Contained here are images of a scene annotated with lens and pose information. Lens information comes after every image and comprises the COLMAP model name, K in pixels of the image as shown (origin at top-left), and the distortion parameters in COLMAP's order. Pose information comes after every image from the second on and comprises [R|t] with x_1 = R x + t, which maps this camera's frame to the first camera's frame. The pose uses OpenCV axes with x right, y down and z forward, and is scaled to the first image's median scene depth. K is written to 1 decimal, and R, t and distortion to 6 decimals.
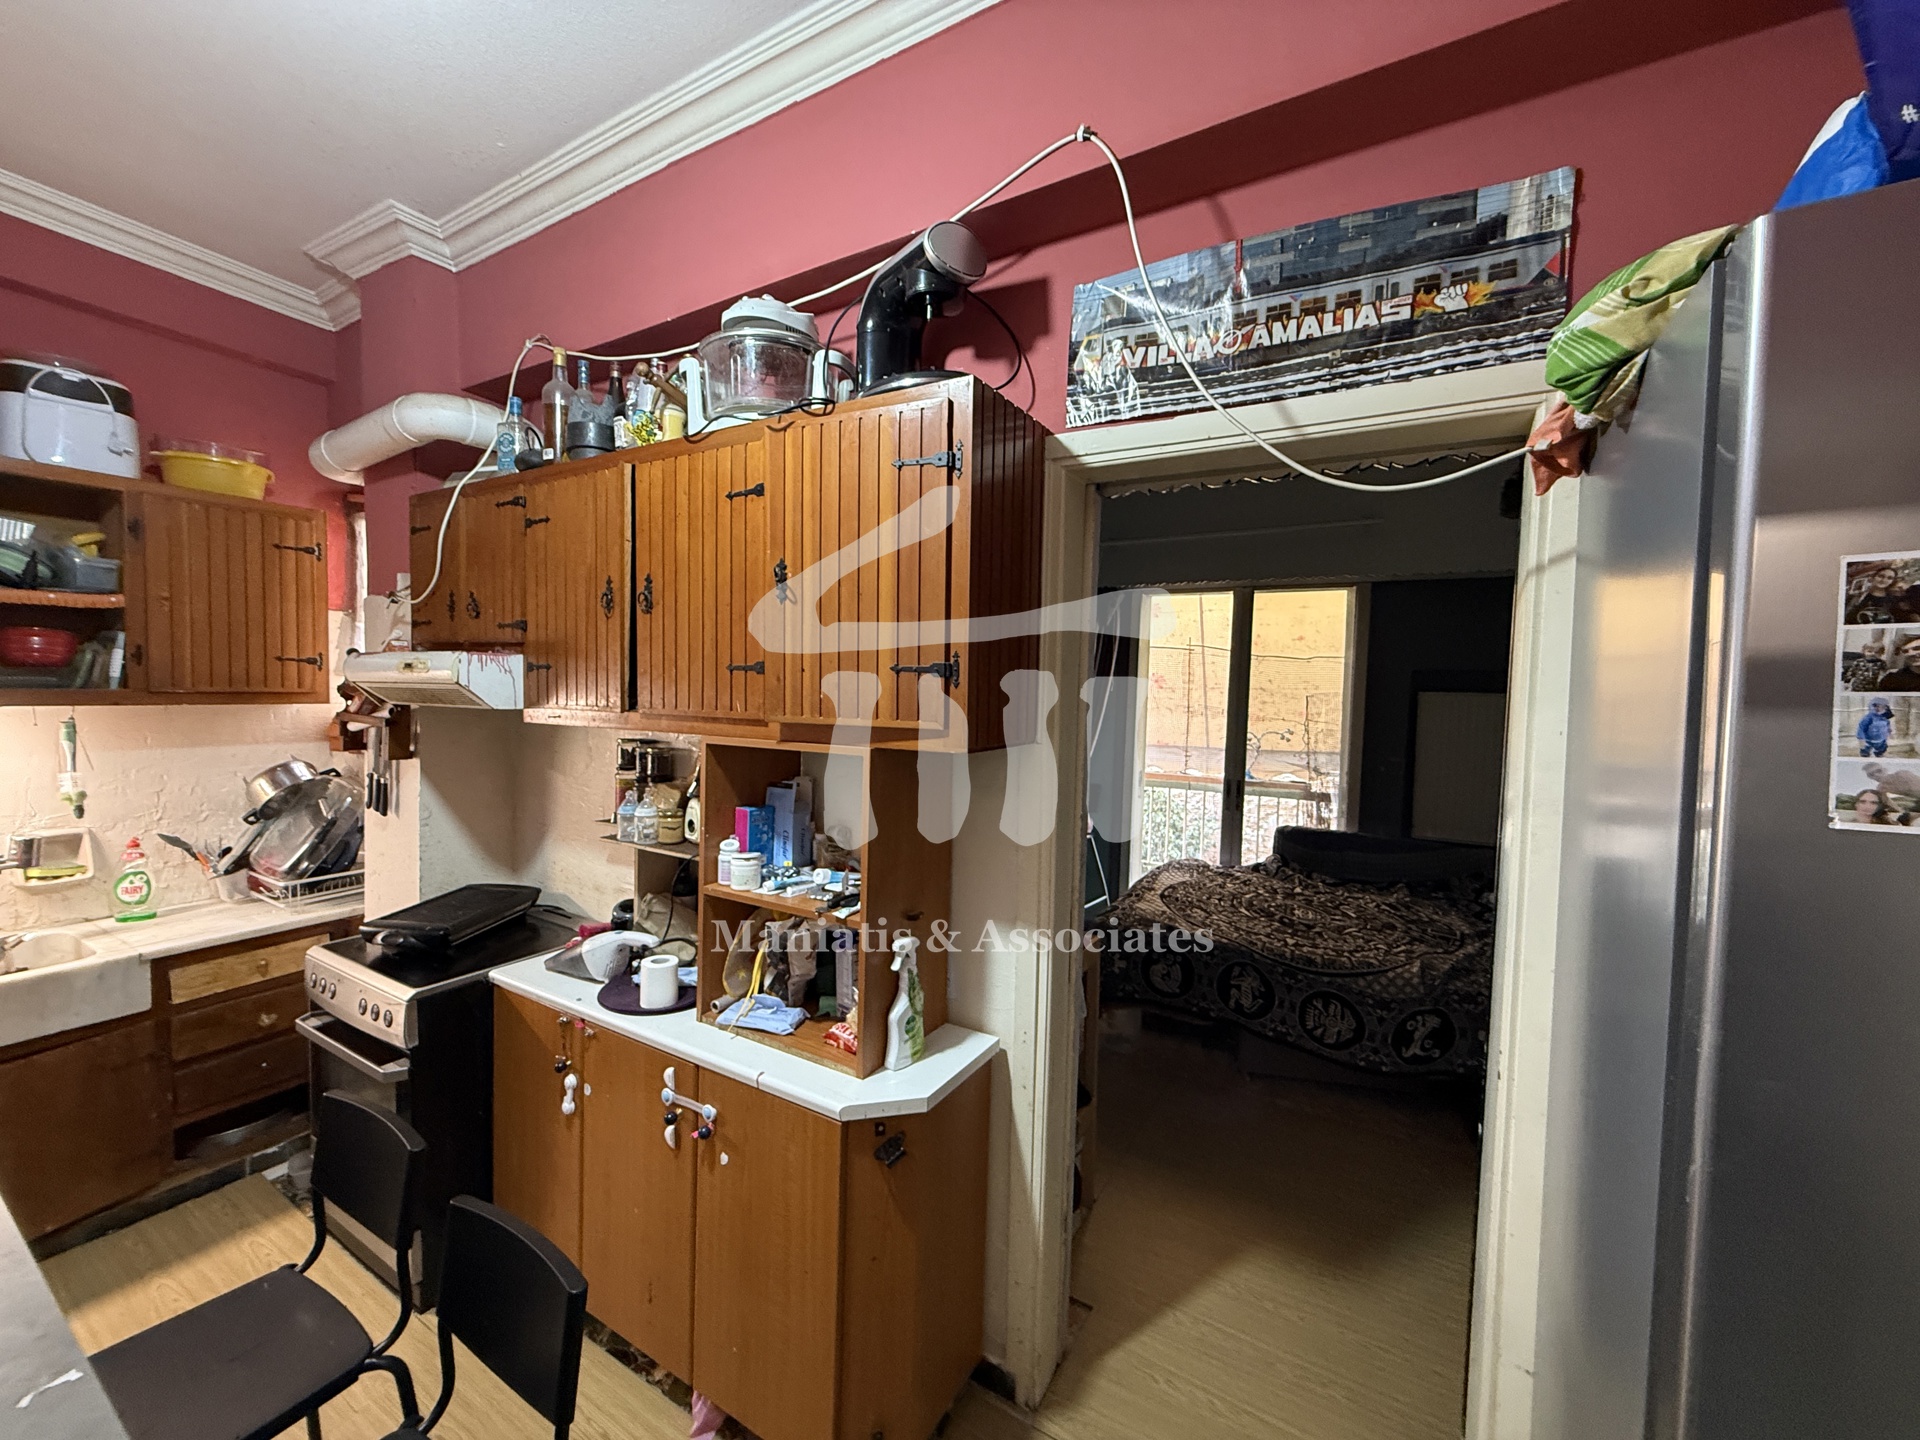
lens RADIAL K [[764.8, 0, 962.1], [0, 764.8, 720.7], [0, 0, 1]] dist [0.000123, -0.000335]
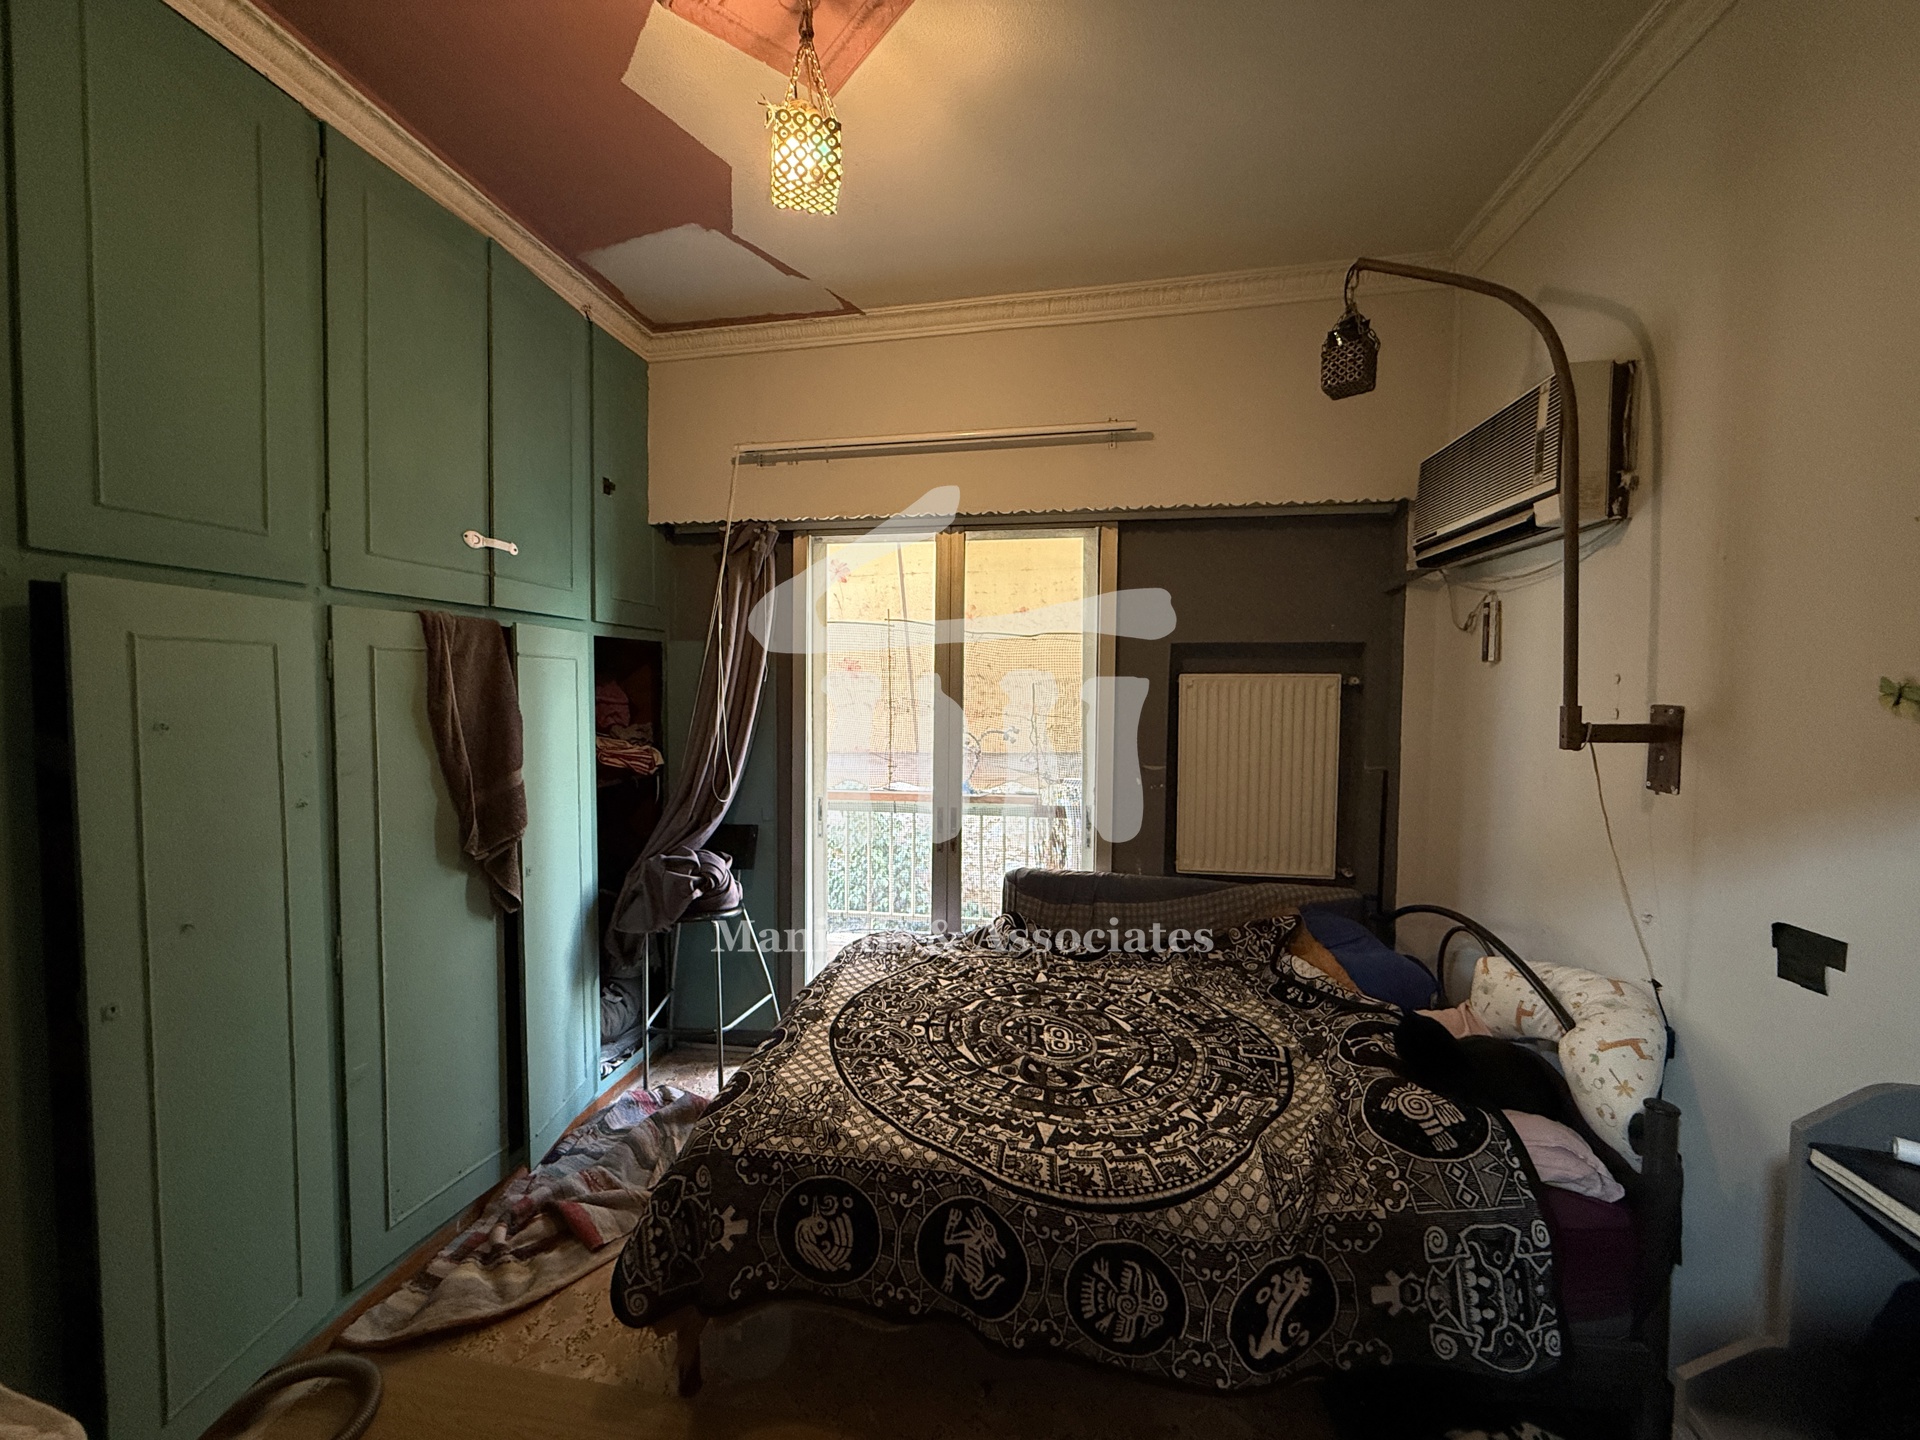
lens RADIAL K [[764.8, 0, 958.9], [0, 764.8, 714.2], [0, 0, 1]] dist [0.000123, -0.000335]
pose [[0.940026, -0.035132, 0.339290, 0.193643], [0.034716, 0.999371, 0.007297, -0.016246], [-0.339332, 0.004920, 0.940654, 0.498922]]
